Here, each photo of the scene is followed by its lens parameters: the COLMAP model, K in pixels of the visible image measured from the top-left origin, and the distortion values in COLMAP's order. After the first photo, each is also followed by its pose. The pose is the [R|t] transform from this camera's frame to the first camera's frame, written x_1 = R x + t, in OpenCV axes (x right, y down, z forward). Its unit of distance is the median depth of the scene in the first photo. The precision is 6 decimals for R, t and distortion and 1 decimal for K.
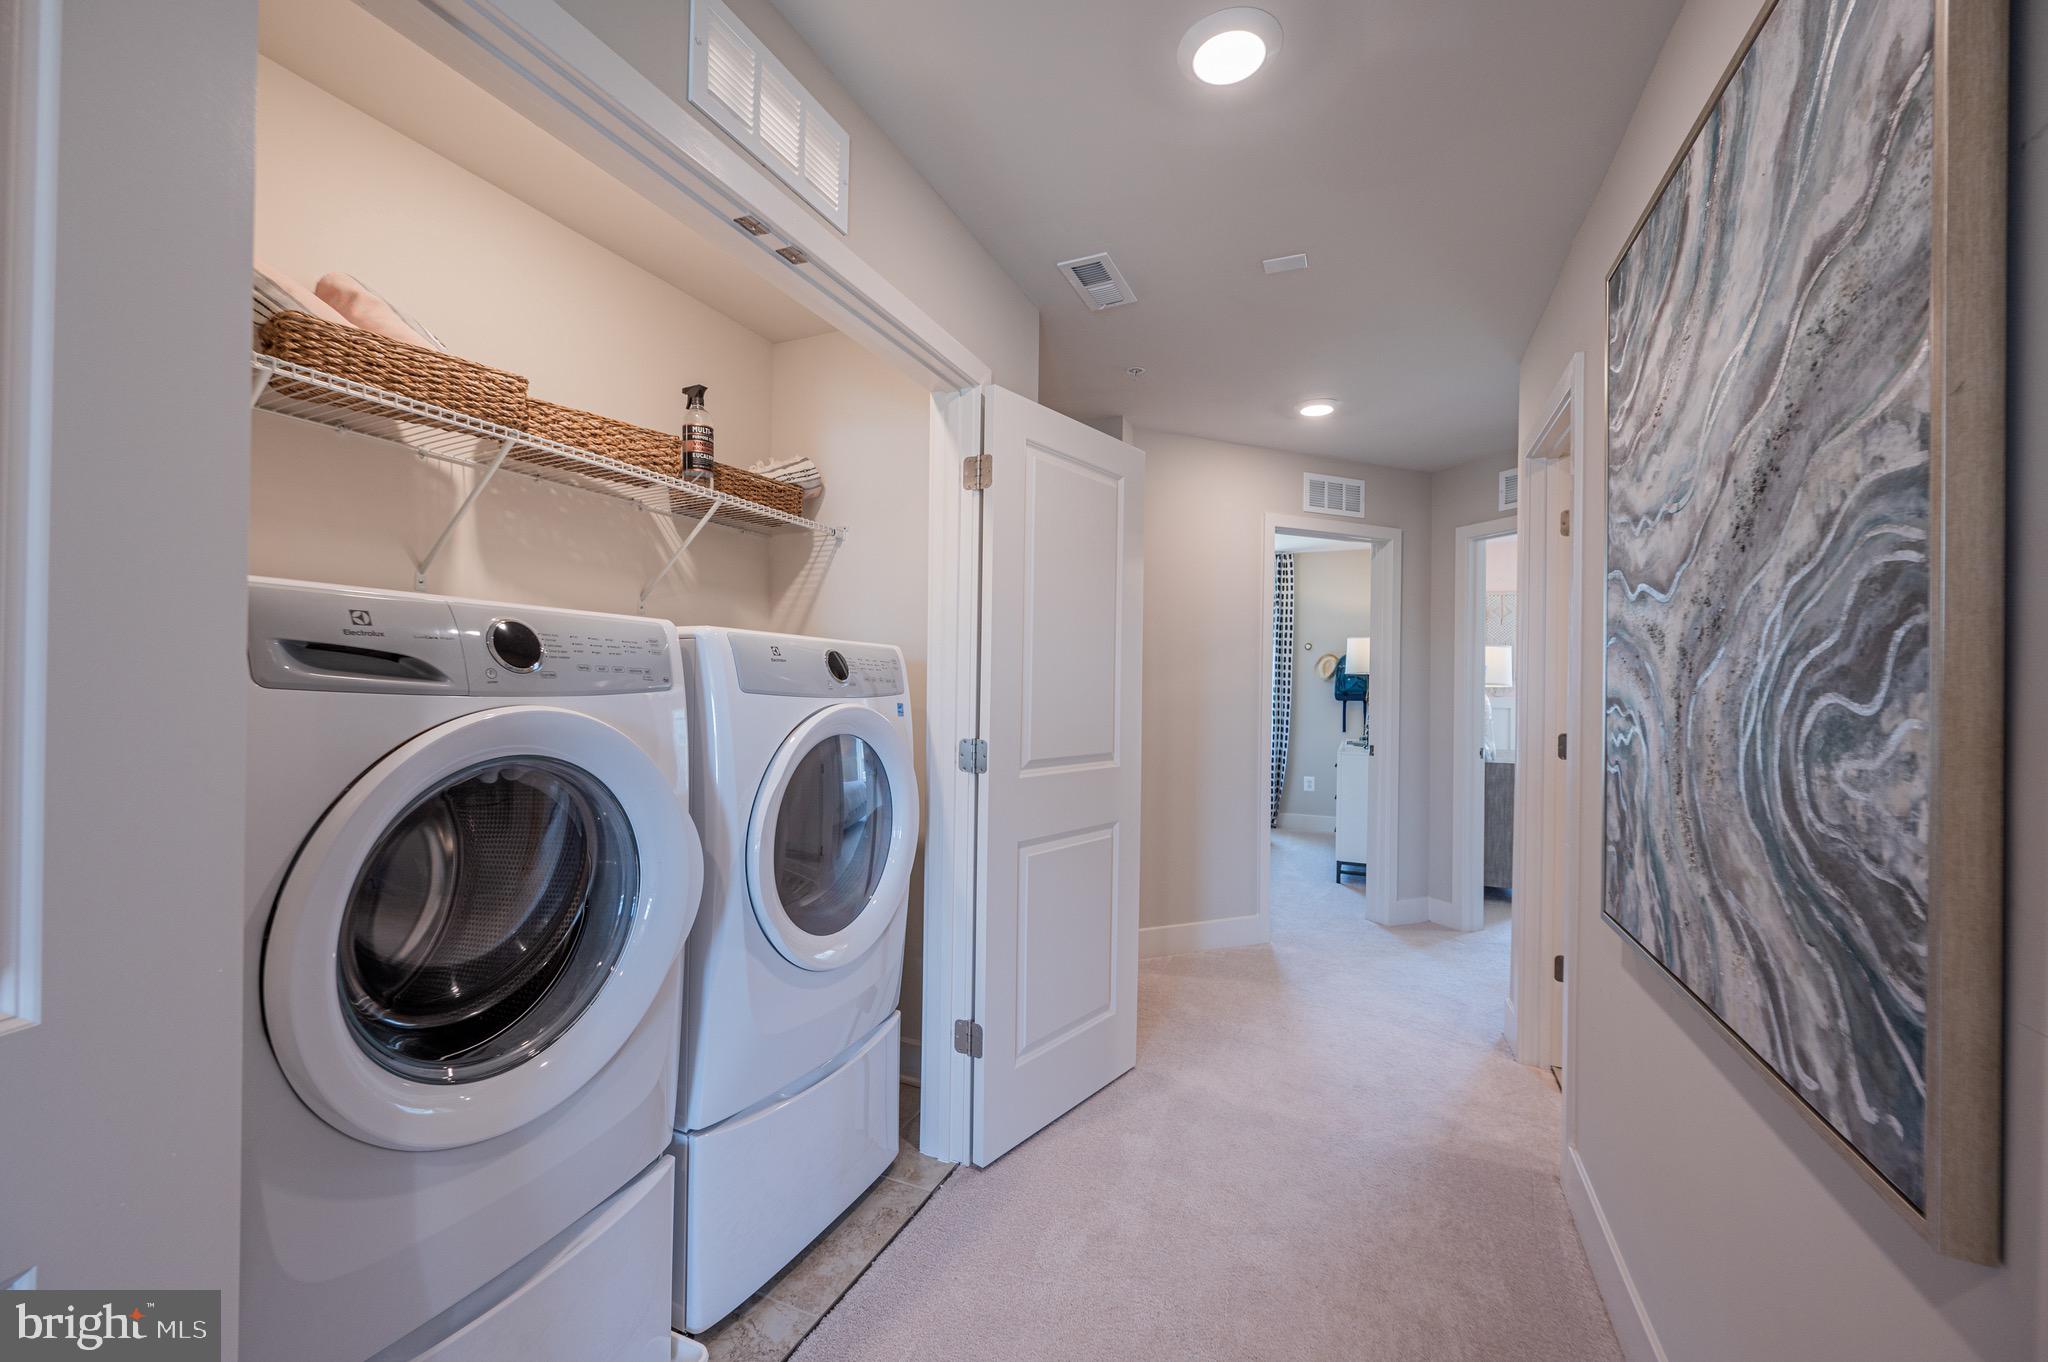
lens RADIAL K [[815.5, 0, 1017.6], [0, 815.5, 689.0], [0, 0, 1]] dist [-0.002220, -0.000757]
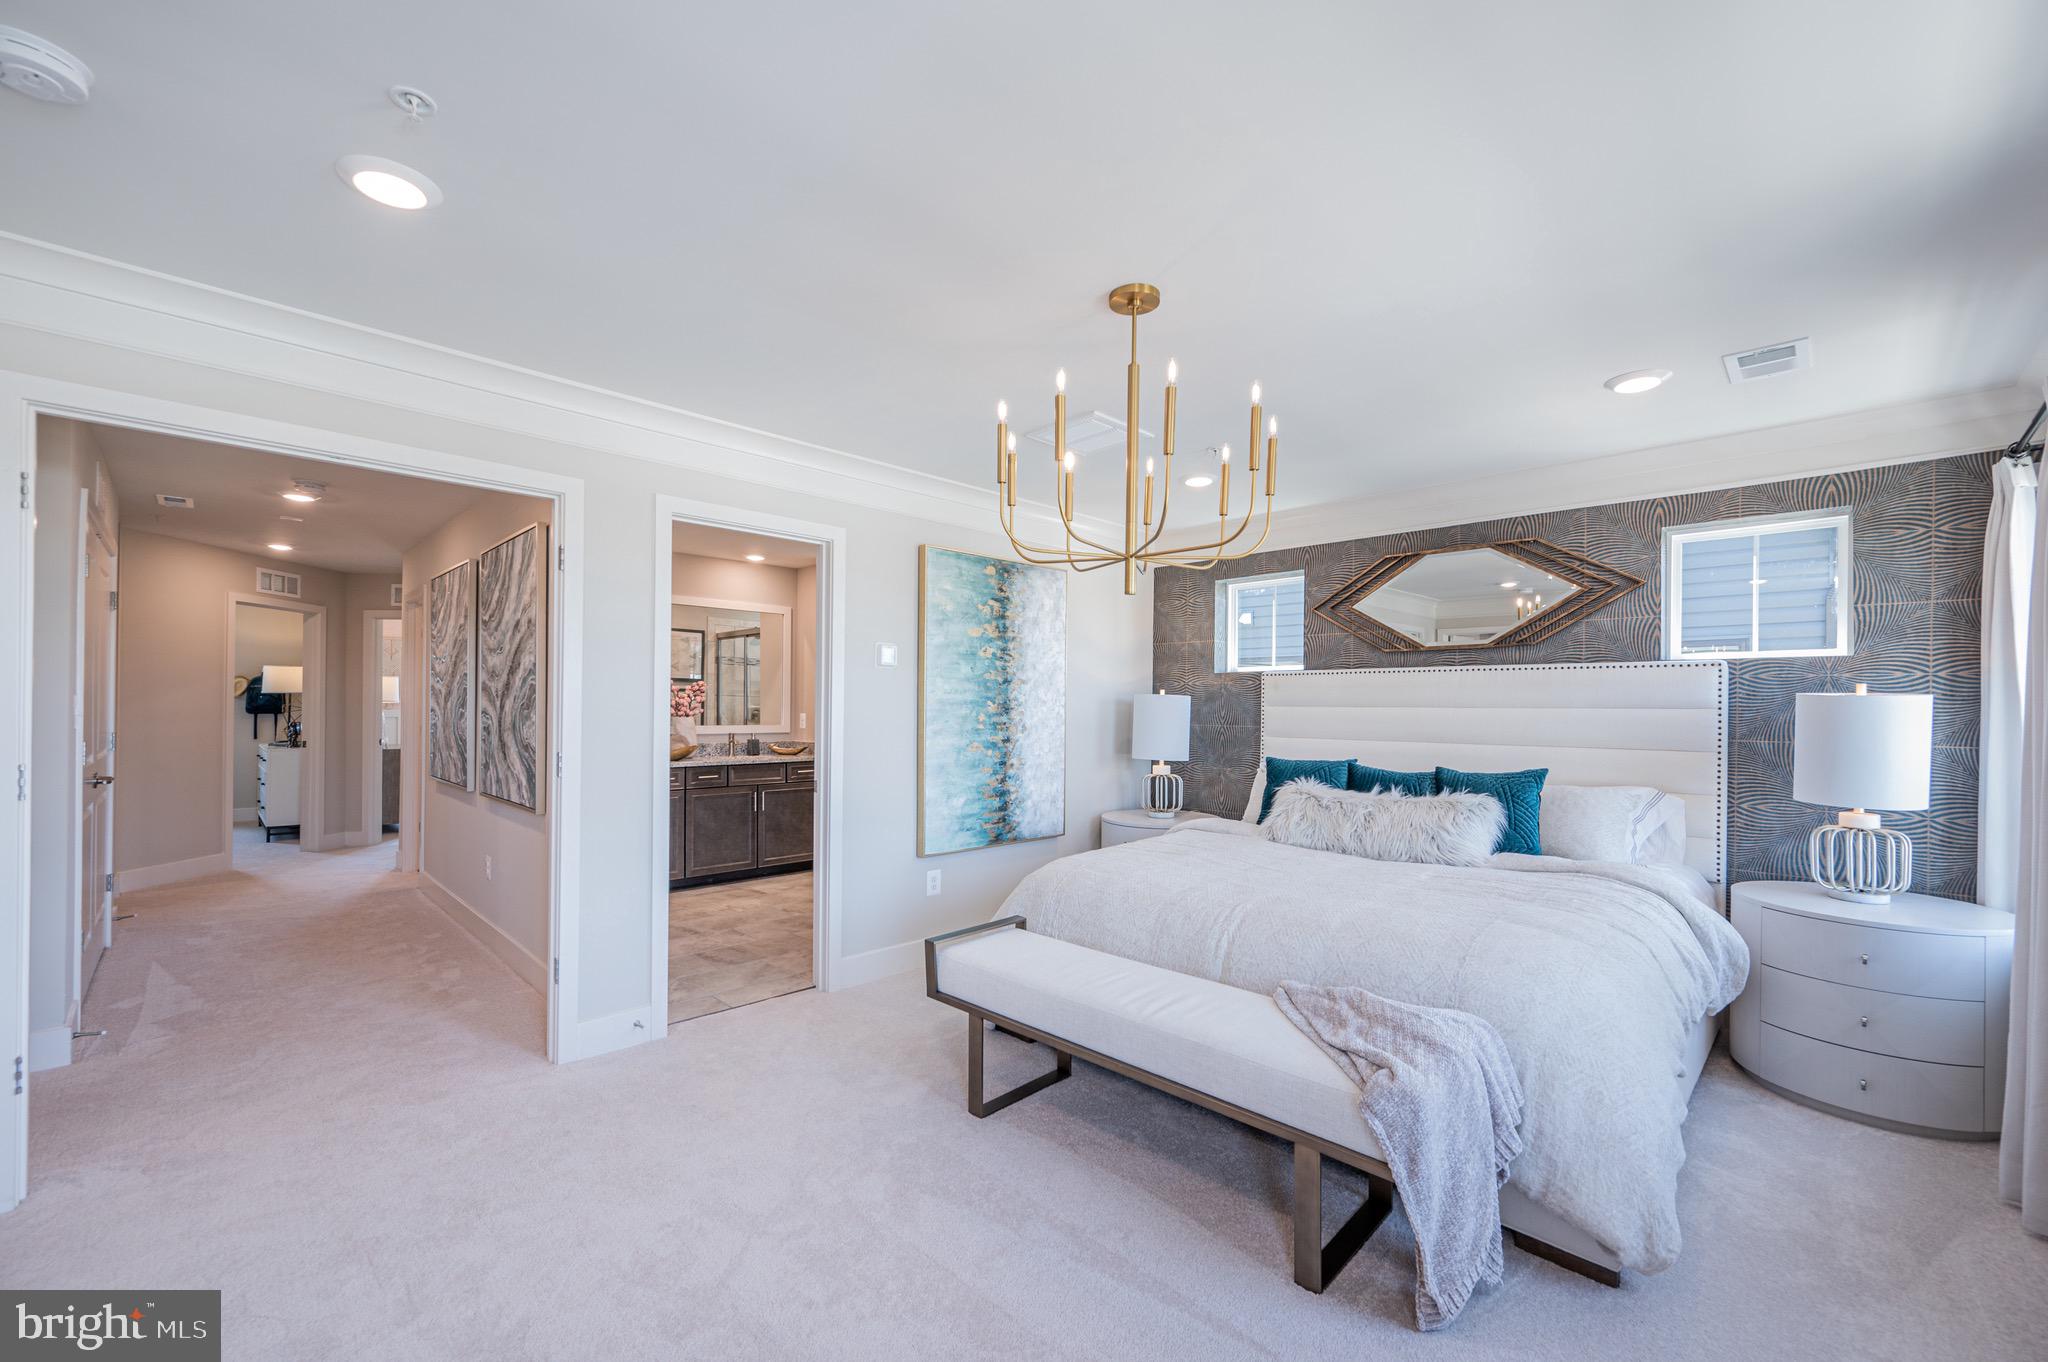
lens RADIAL K [[815.5, 0, 1016.8], [0, 815.5, 701.9], [0, 0, 1]] dist [-0.002220, -0.000757]
pose [[0.367692, -0.003284, 0.929942, -0.491146], [0.000692, 0.999994, 0.003258, -0.009152], [-0.929947, -0.000555, 0.367692, -0.809516]]
